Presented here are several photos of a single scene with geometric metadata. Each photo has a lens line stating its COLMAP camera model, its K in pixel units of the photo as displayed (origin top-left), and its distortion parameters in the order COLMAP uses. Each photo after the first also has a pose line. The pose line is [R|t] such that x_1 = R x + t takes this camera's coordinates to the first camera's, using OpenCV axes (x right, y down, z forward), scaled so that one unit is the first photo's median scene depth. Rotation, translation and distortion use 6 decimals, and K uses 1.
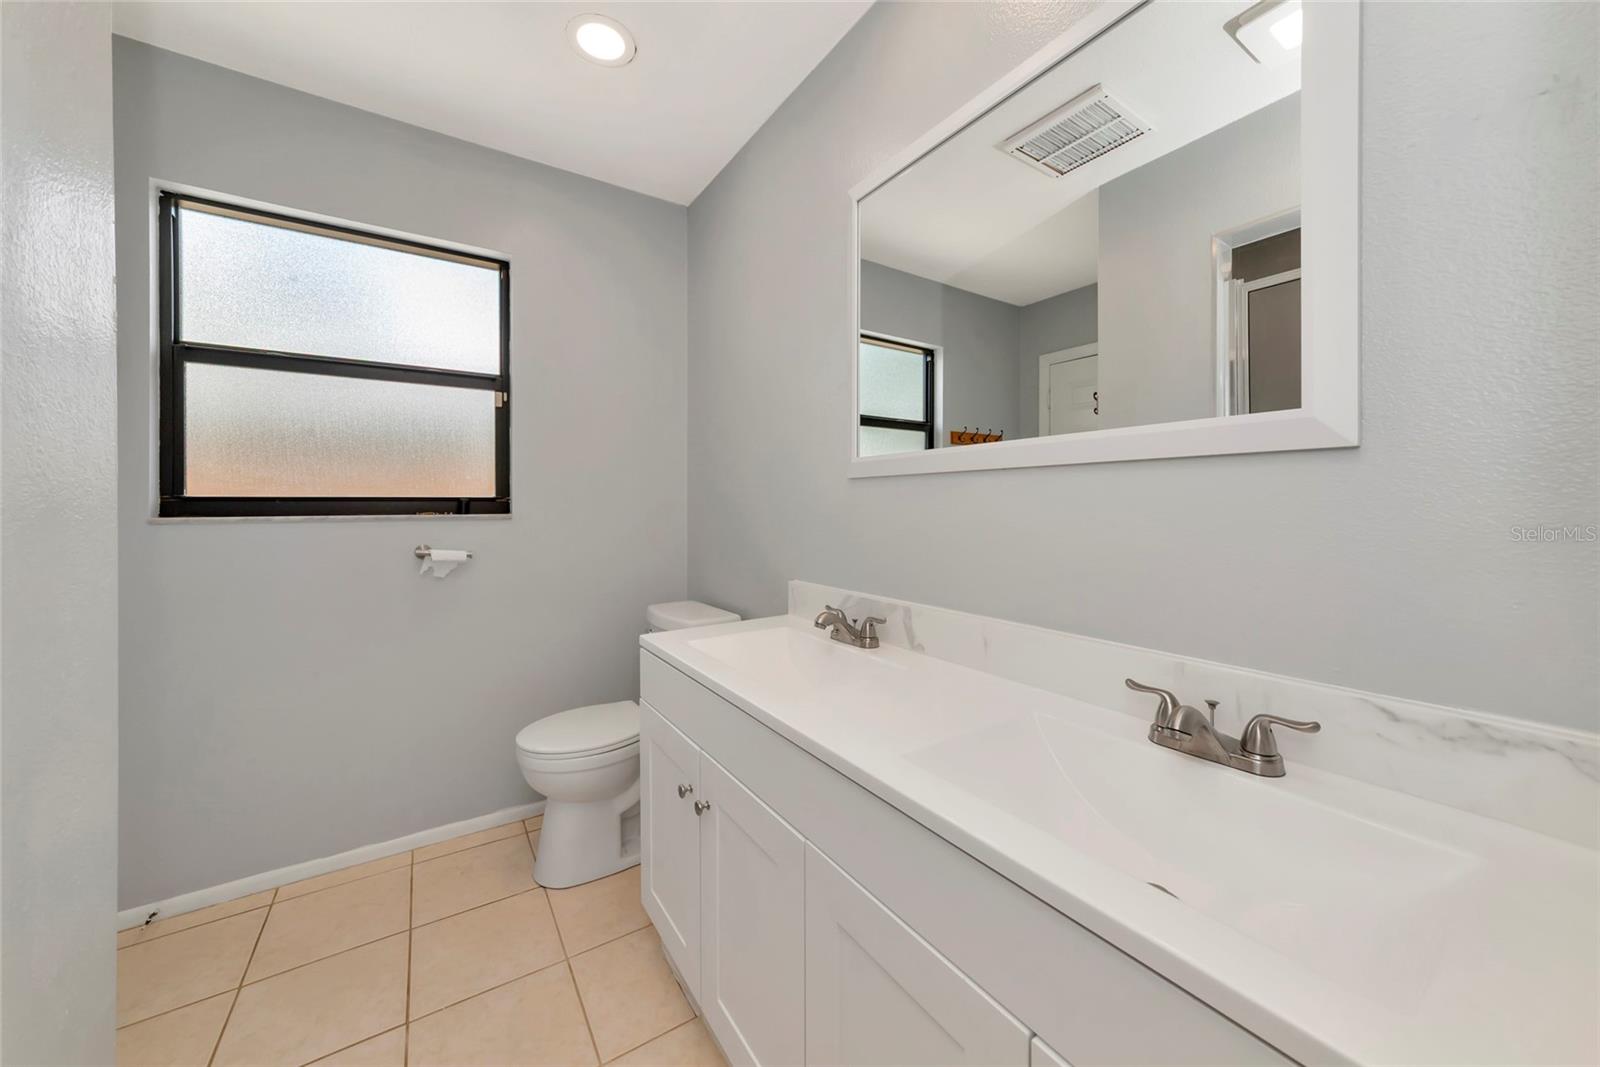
lens RADIAL K [[572.4, 0, 787.3], [0, 572.4, 511.6], [0, 0, 1]] dist [0.008546, -0.000002]
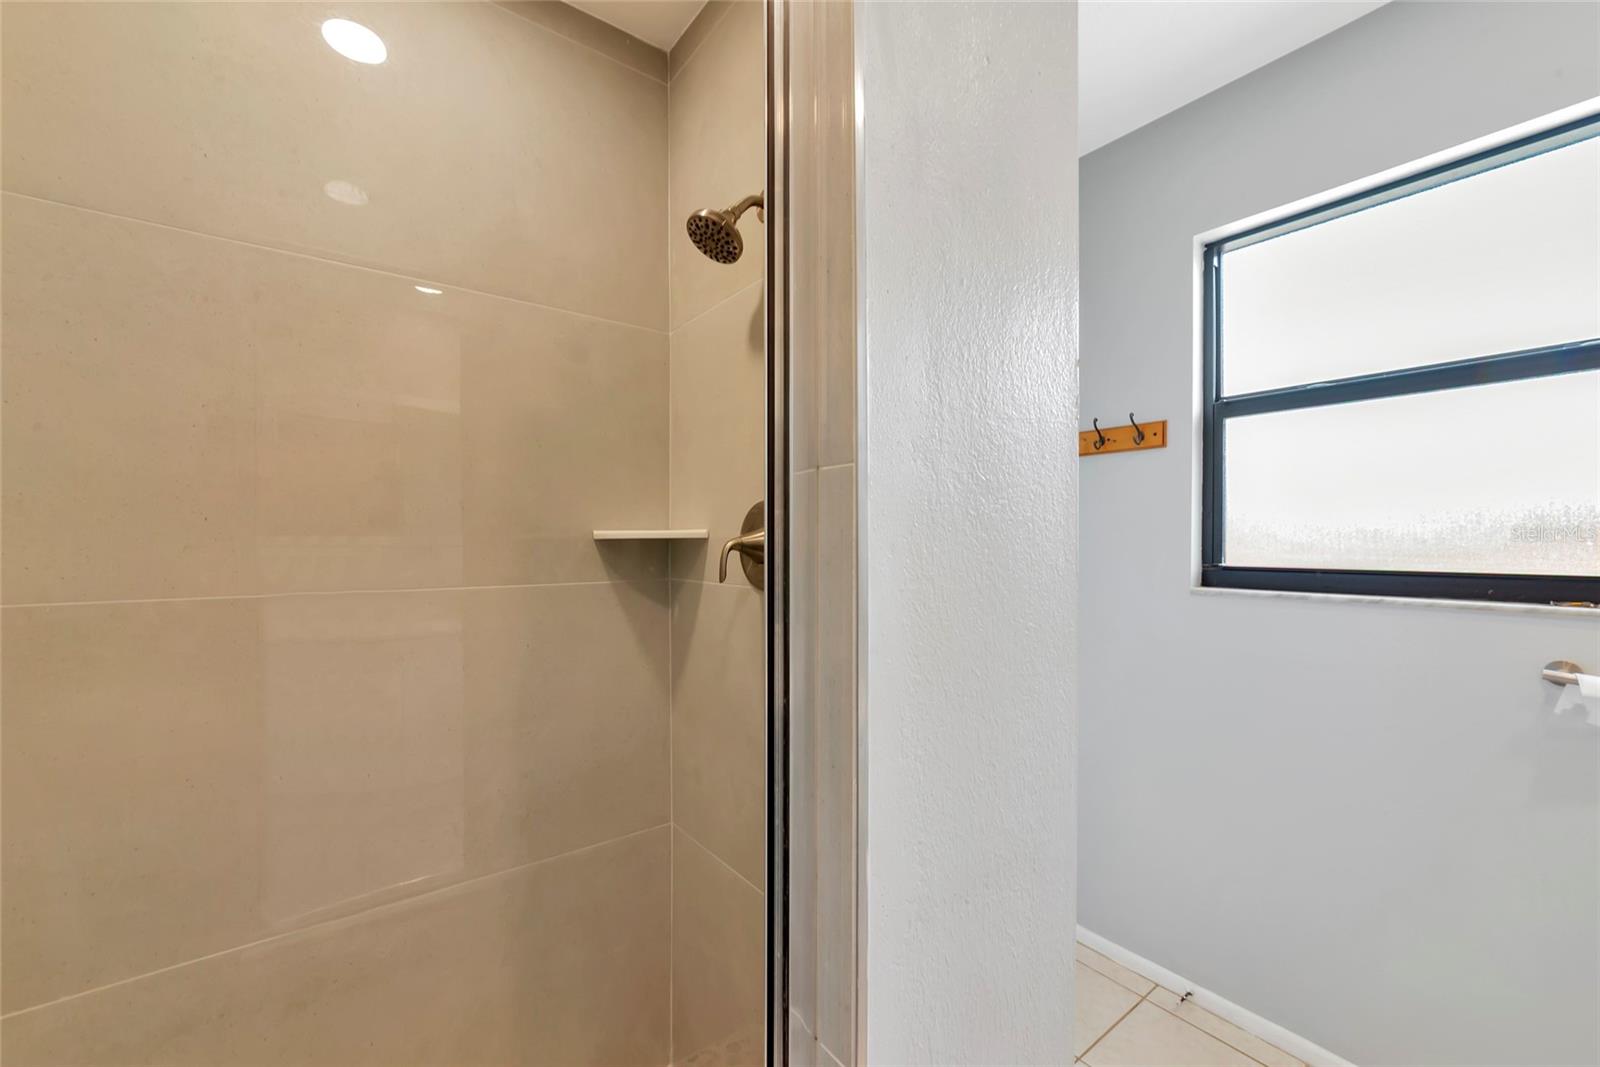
lens RADIAL K [[617.9, 0, 797.9], [0, 617.9, 540.2], [0, 0, 1]] dist [-0.007223, 0.000068]
pose [[0.068795, 0.001501, -0.997630, -0.114837], [-0.010838, 0.999941, 0.000757, -0.060671], [0.997572, 0.010760, 0.068807, 0.262487]]
